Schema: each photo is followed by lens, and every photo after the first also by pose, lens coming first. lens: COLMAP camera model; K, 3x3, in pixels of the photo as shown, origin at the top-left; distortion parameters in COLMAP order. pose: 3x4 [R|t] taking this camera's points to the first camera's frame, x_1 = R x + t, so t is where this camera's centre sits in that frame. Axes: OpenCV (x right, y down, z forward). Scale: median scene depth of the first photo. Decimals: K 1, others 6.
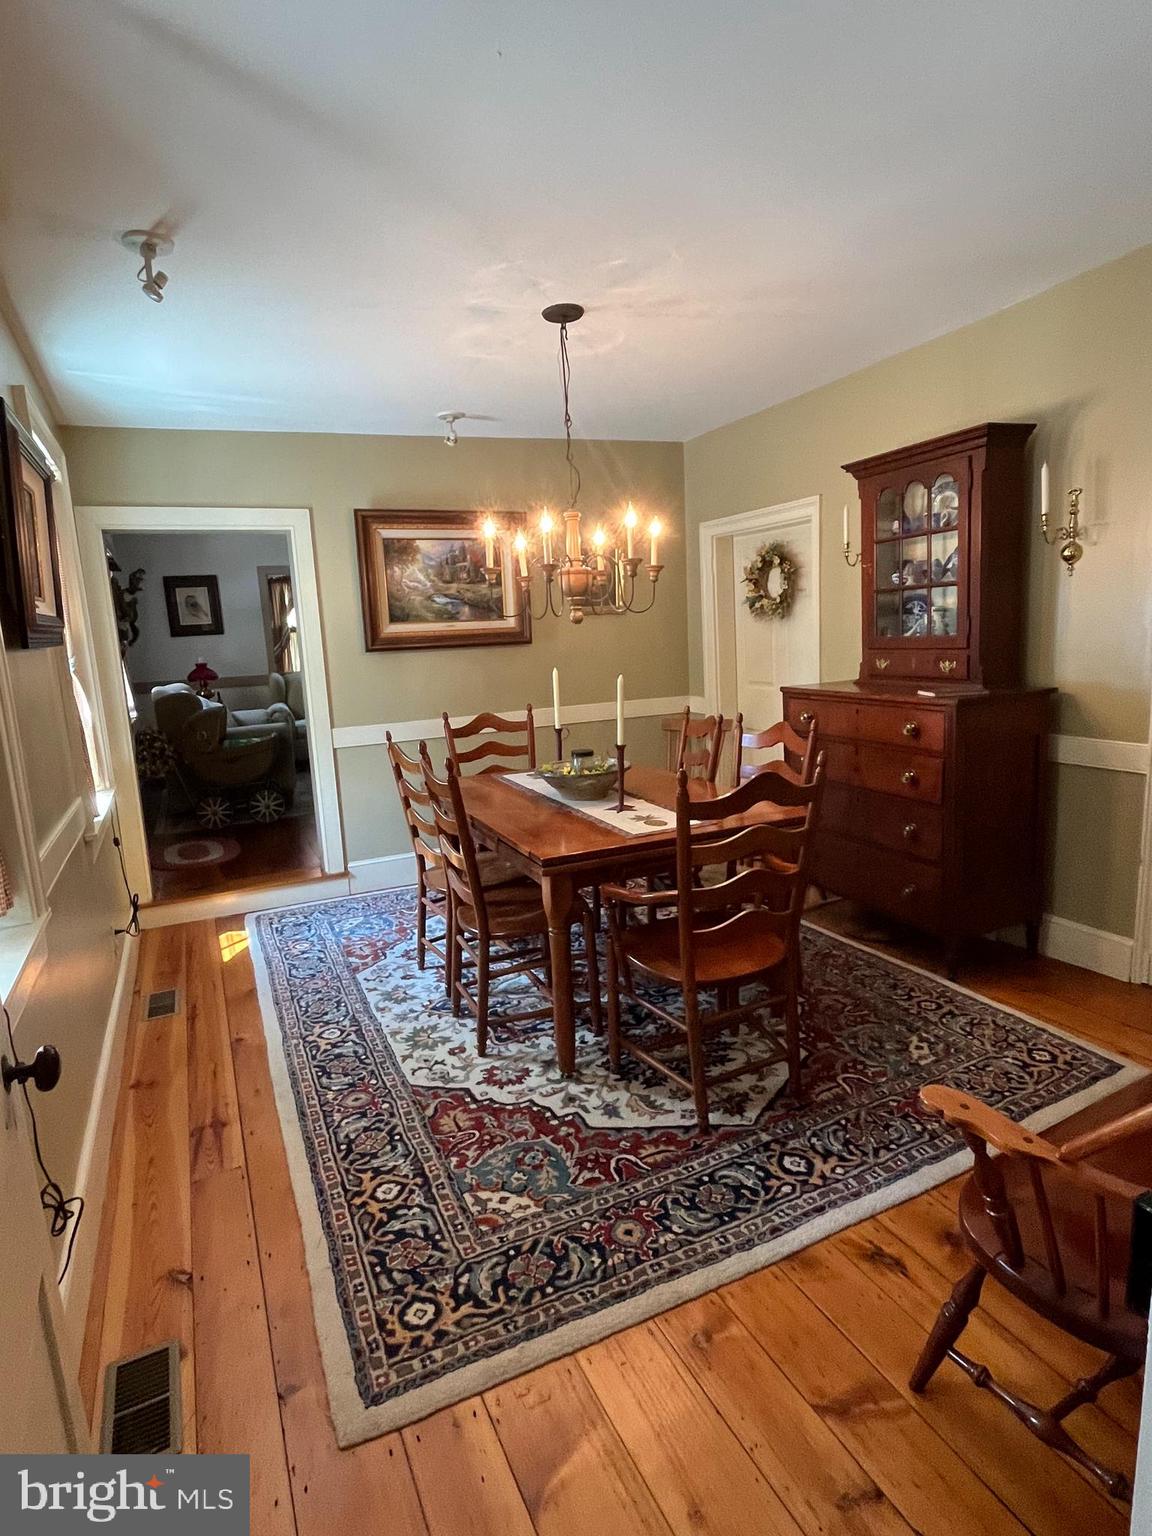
lens RADIAL K [[824.2, 0, 577.6], [0, 824.2, 771.9], [0, 0, 1]] dist [-0.002801, 0.000042]
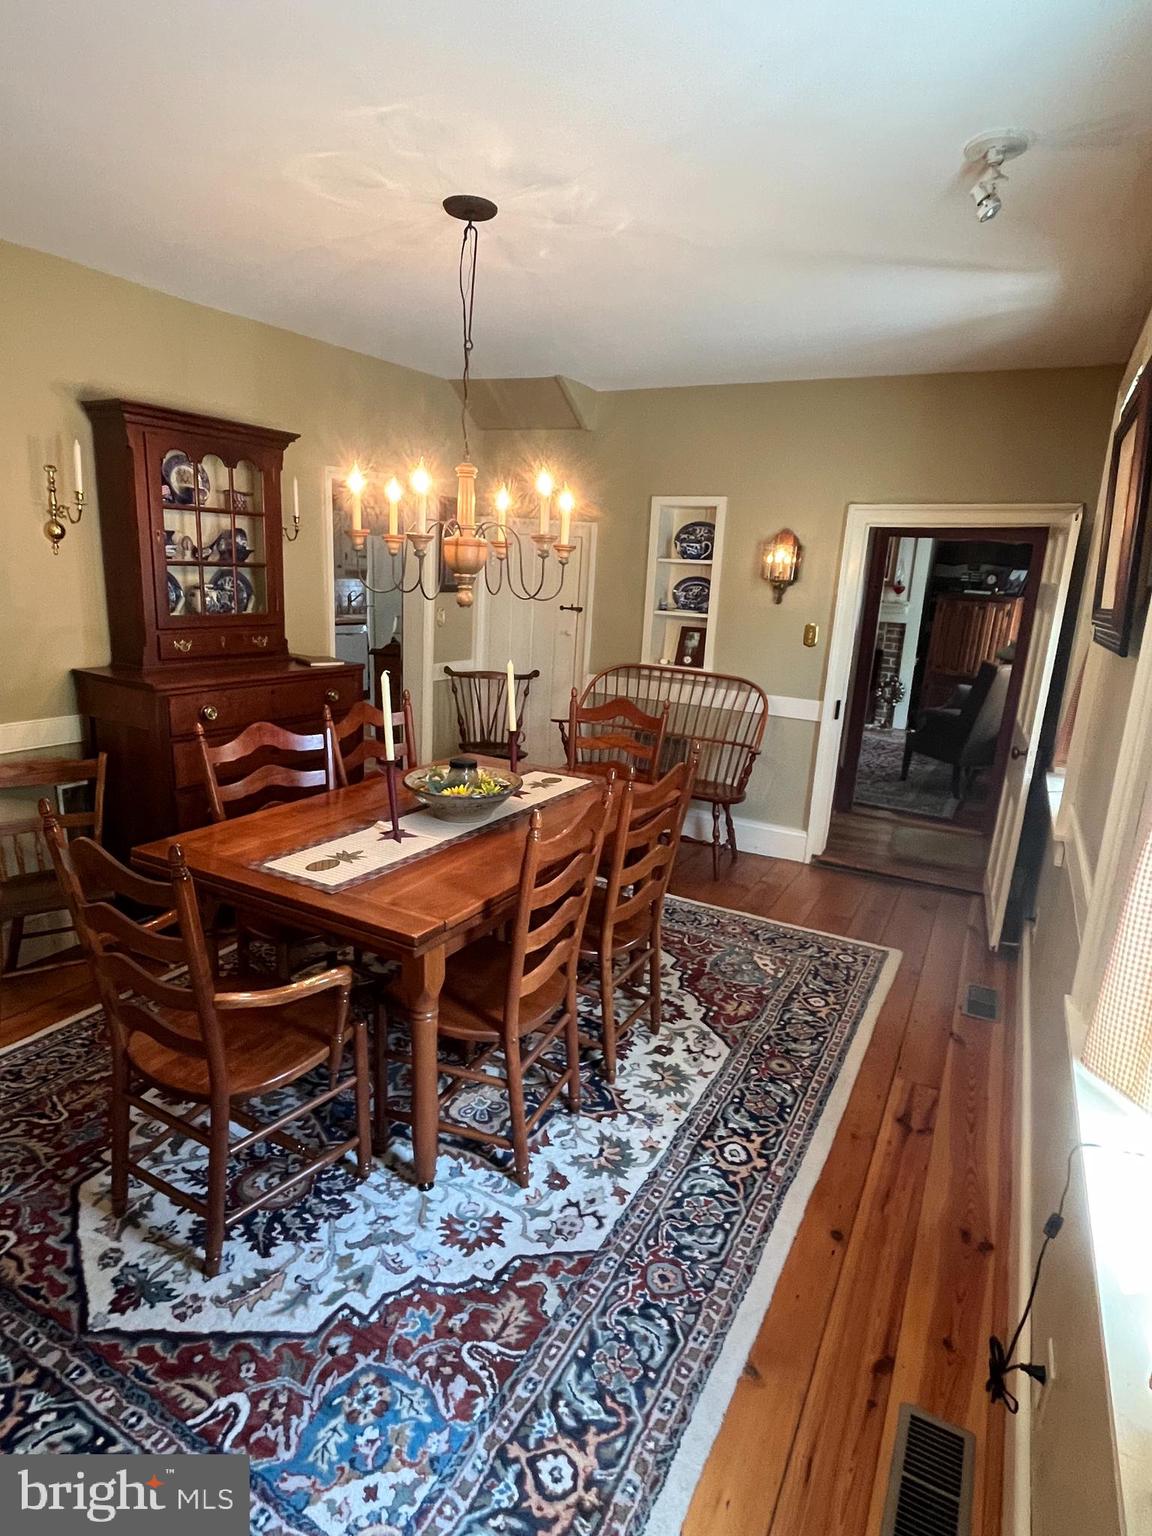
lens RADIAL K [[824.2, 0, 578.7], [0, 824.2, 765.1], [0, 0, 1]] dist [-0.002801, 0.000042]
pose [[-0.595694, -0.166640, 0.785735, -0.784212], [0.120363, 0.948676, 0.292448, -0.275502], [-0.794142, 0.268783, -0.545063, 1.495018]]
